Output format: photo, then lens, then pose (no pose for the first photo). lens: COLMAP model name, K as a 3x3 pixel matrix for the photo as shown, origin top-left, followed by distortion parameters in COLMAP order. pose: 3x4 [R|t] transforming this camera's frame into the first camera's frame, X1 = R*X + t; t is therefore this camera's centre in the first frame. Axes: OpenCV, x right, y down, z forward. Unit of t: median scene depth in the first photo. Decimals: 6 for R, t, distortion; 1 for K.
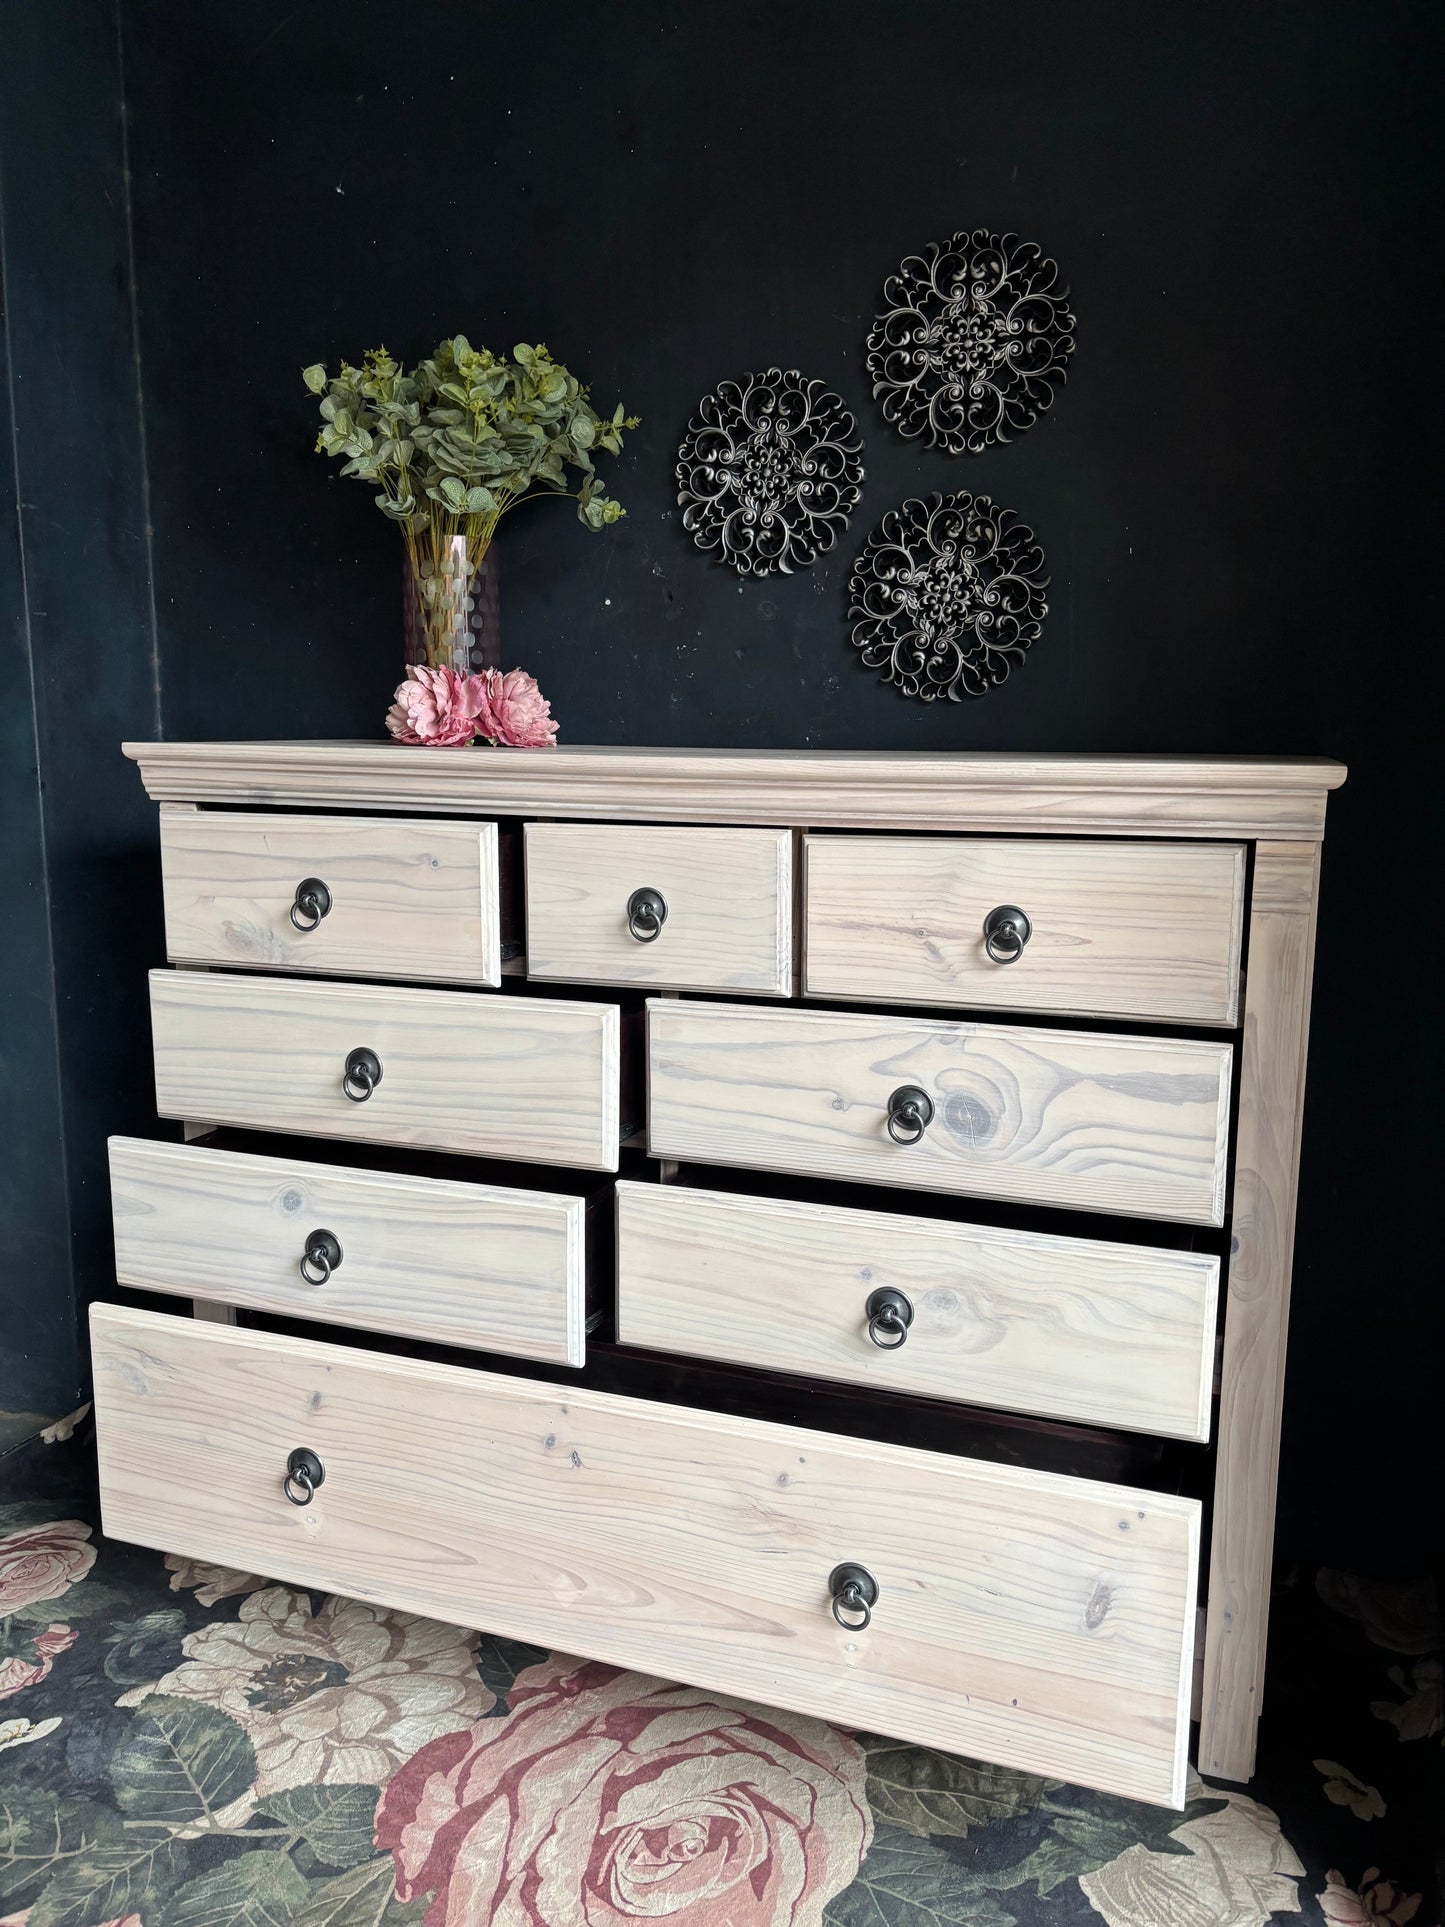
lens RADIAL K [[1451.2, 0, 722.6], [0, 1451.2, 954.1], [0, 0, 1]] dist [0.057433, -0.072187]
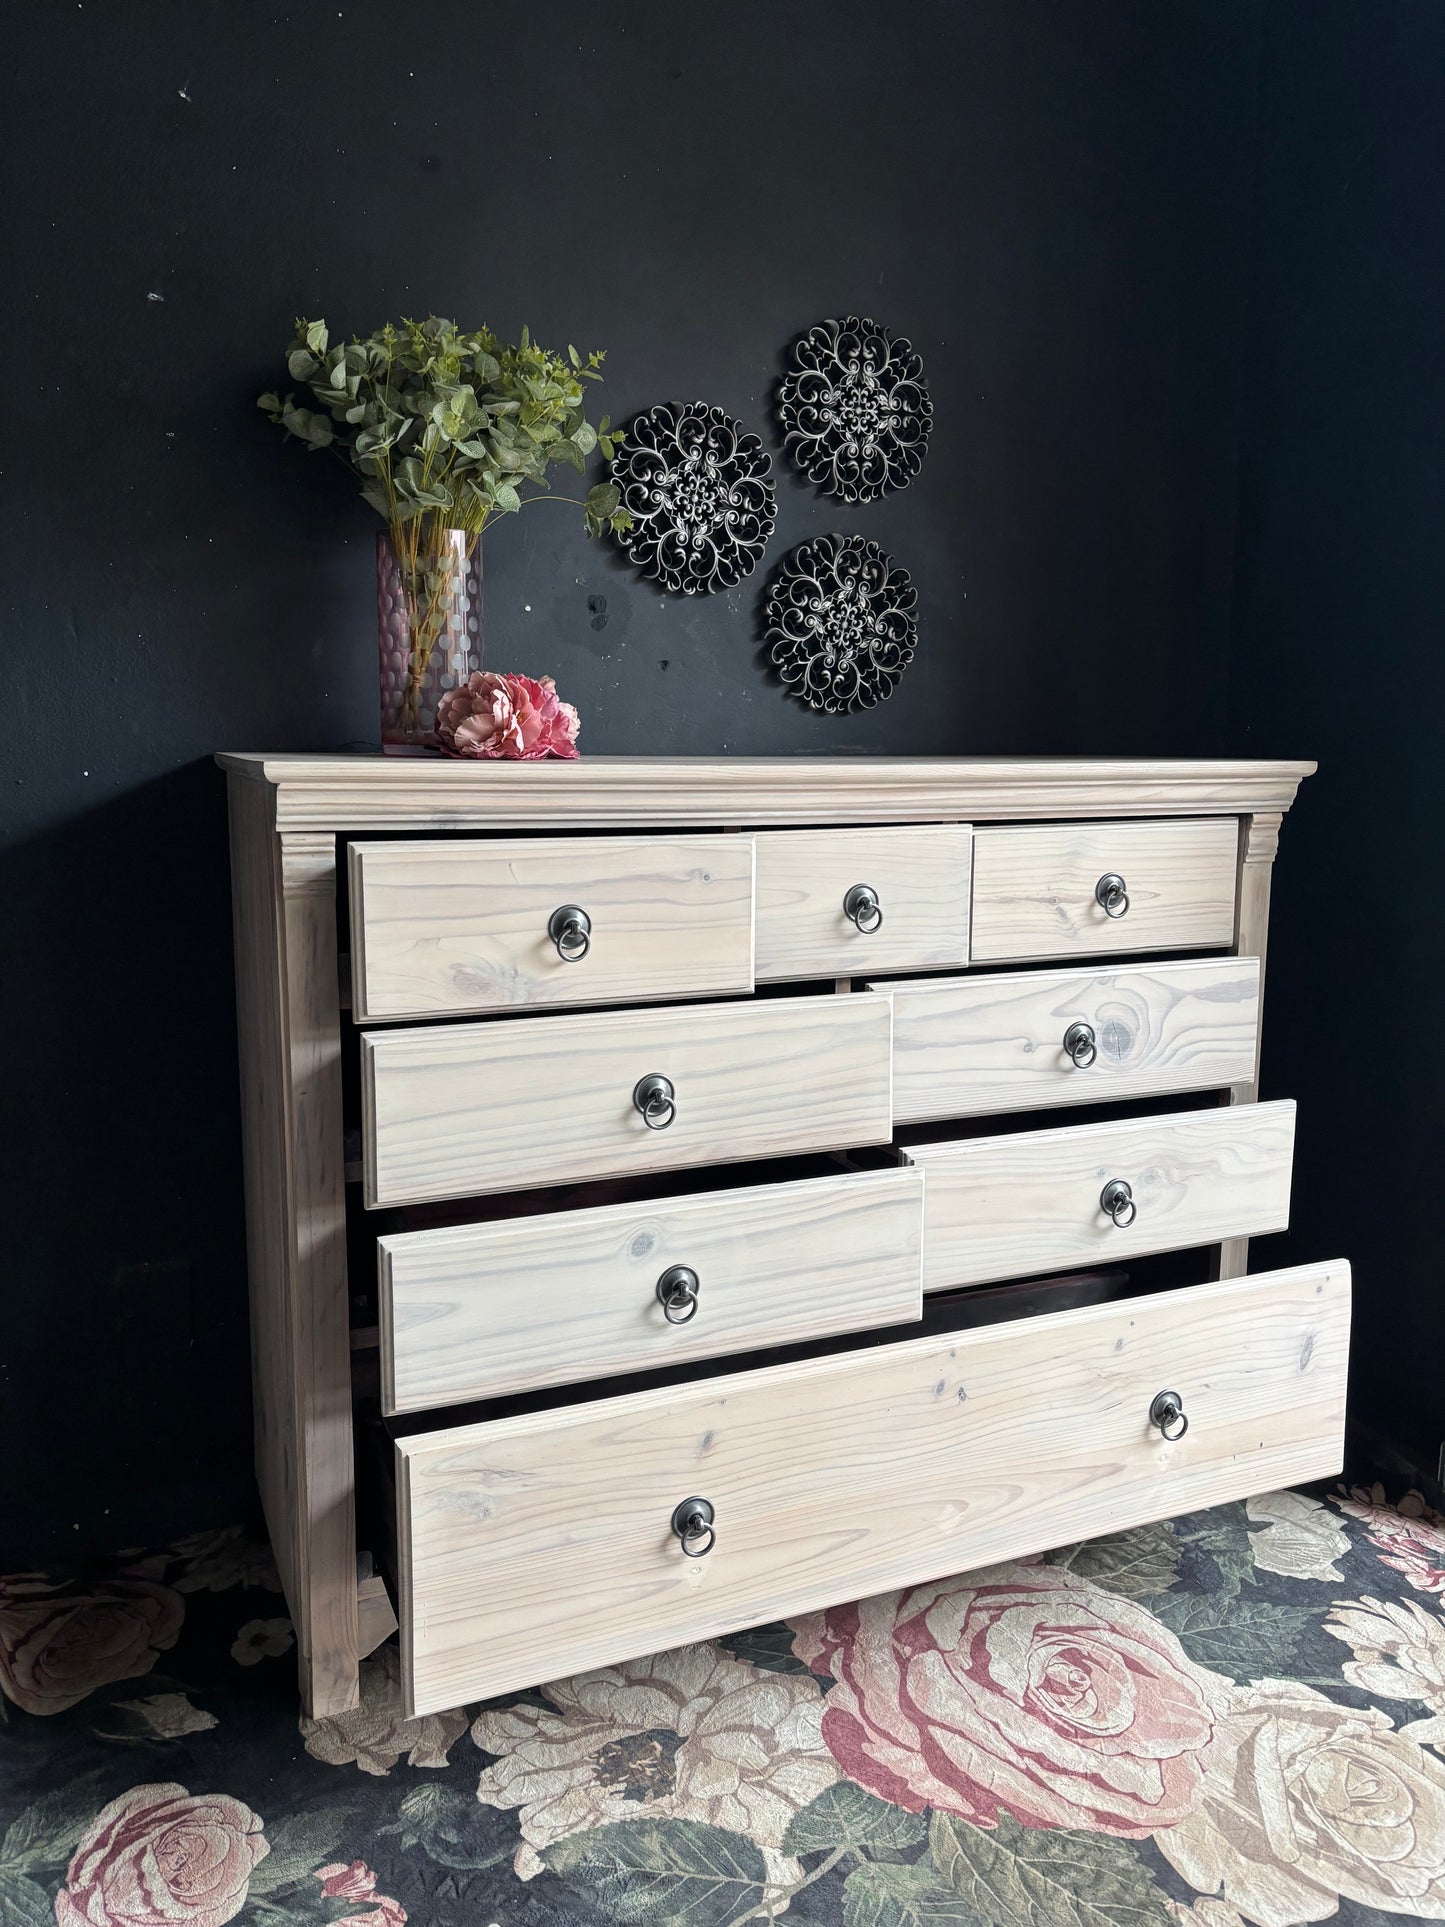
lens RADIAL K [[1451.2, 0, 722.6], [0, 1451.2, 954.1], [0, 0, 1]] dist [0.057433, -0.072187]
pose [[0.713463, -0.109972, 0.692009, -0.824959], [0.110778, 0.992889, 0.043575, -0.048822], [-0.691881, 0.045570, 0.720572, 0.263295]]
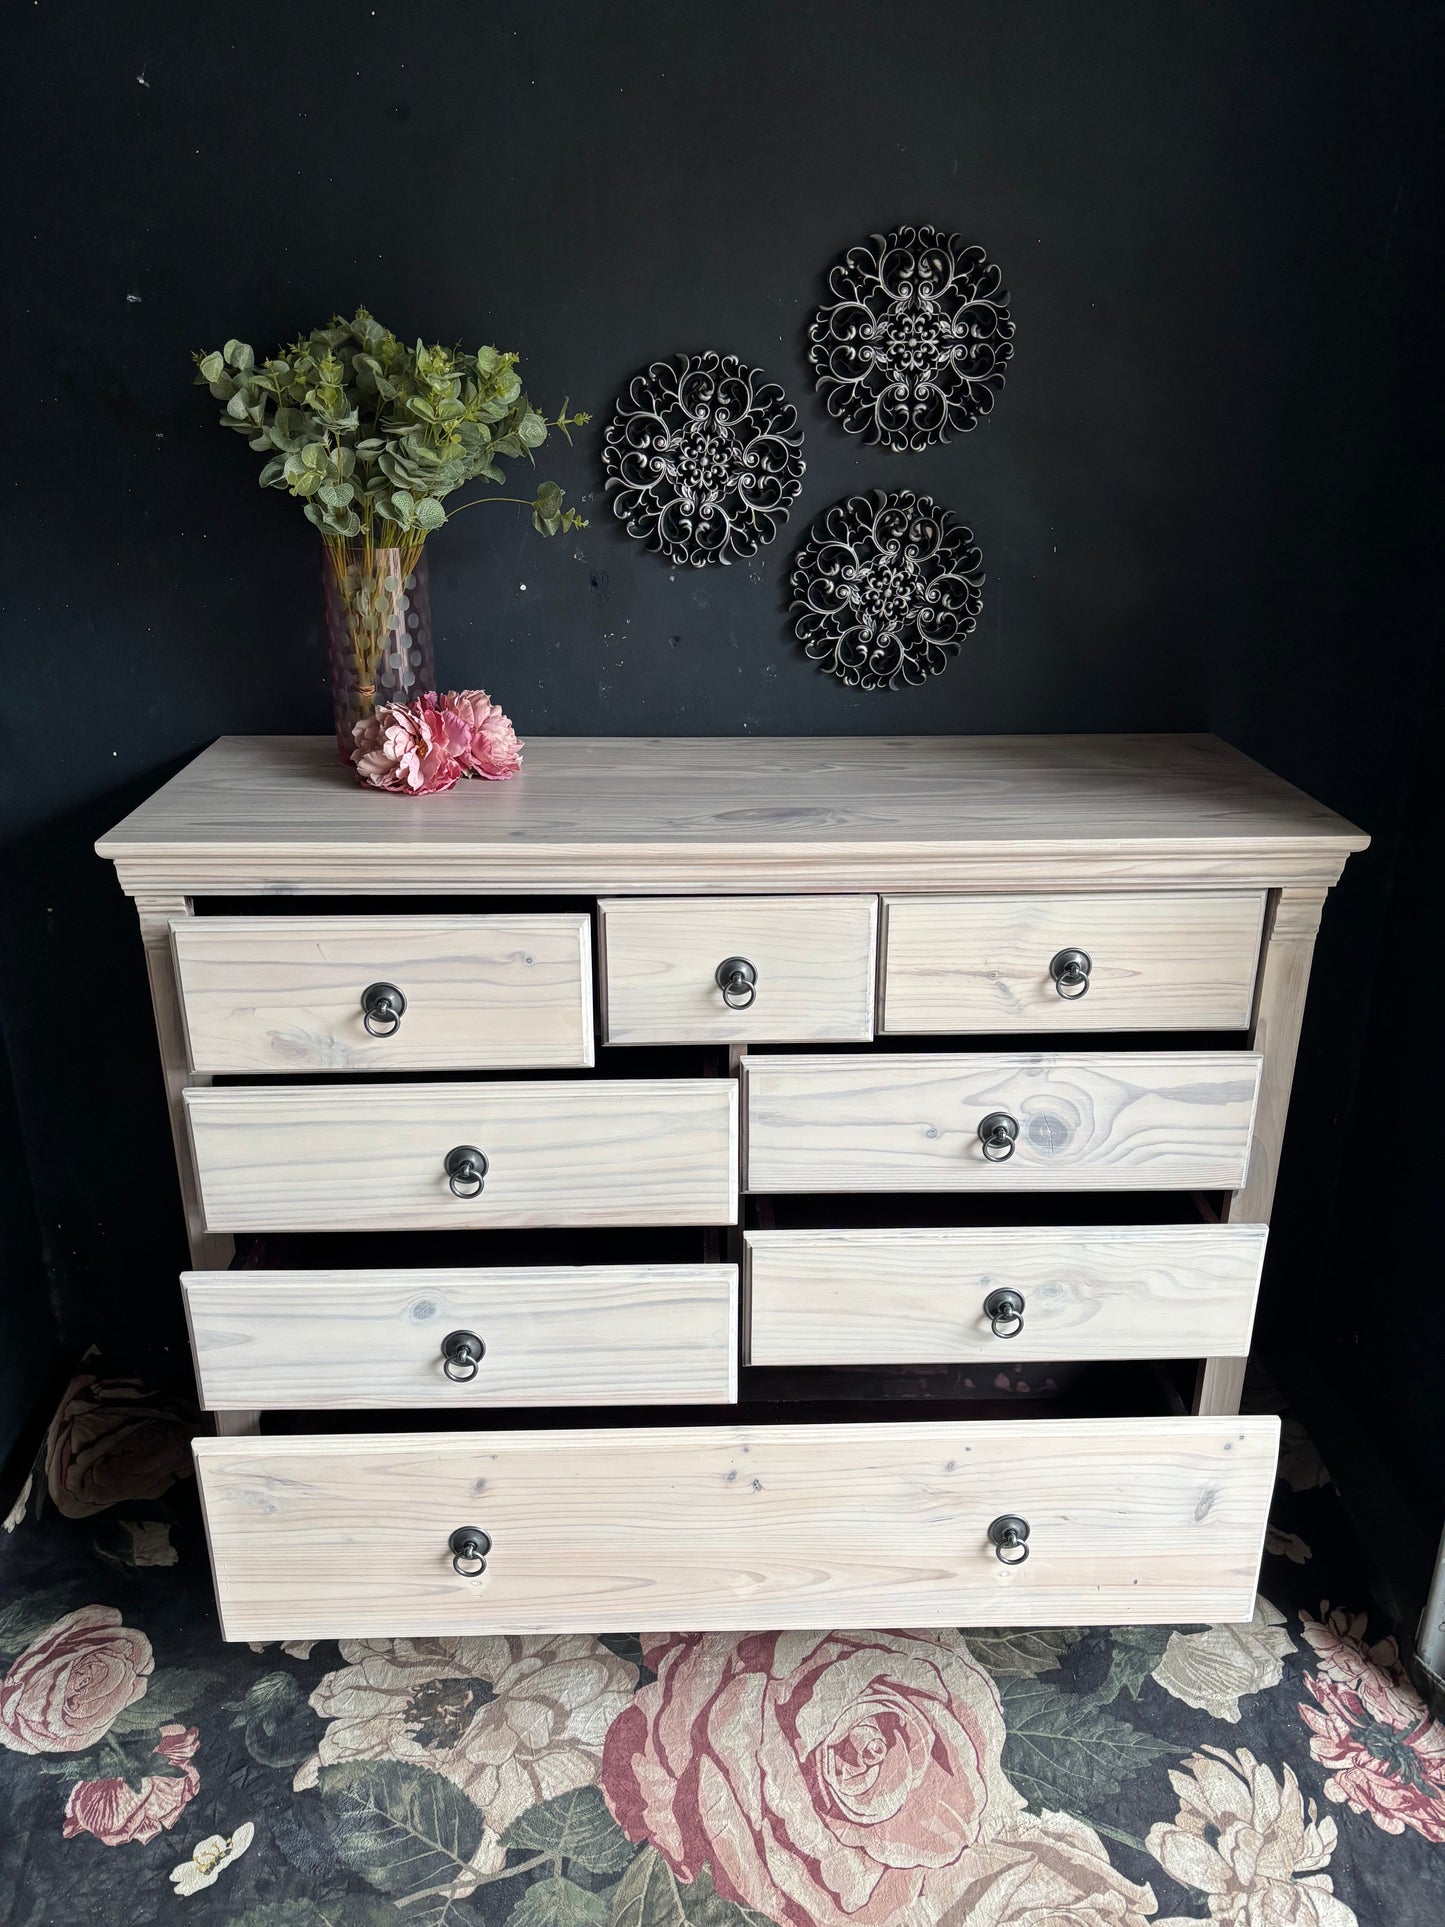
lens RADIAL K [[1453.8, 0, 711.2], [0, 1453.8, 950.2], [0, 0, 1]] dist [0.050659, -0.061224]
pose [[0.925806, -0.145307, 0.348954, -0.397690], [0.065903, 0.971071, 0.229515, -0.268164], [-0.372210, -0.189489, 0.908600, 0.060188]]
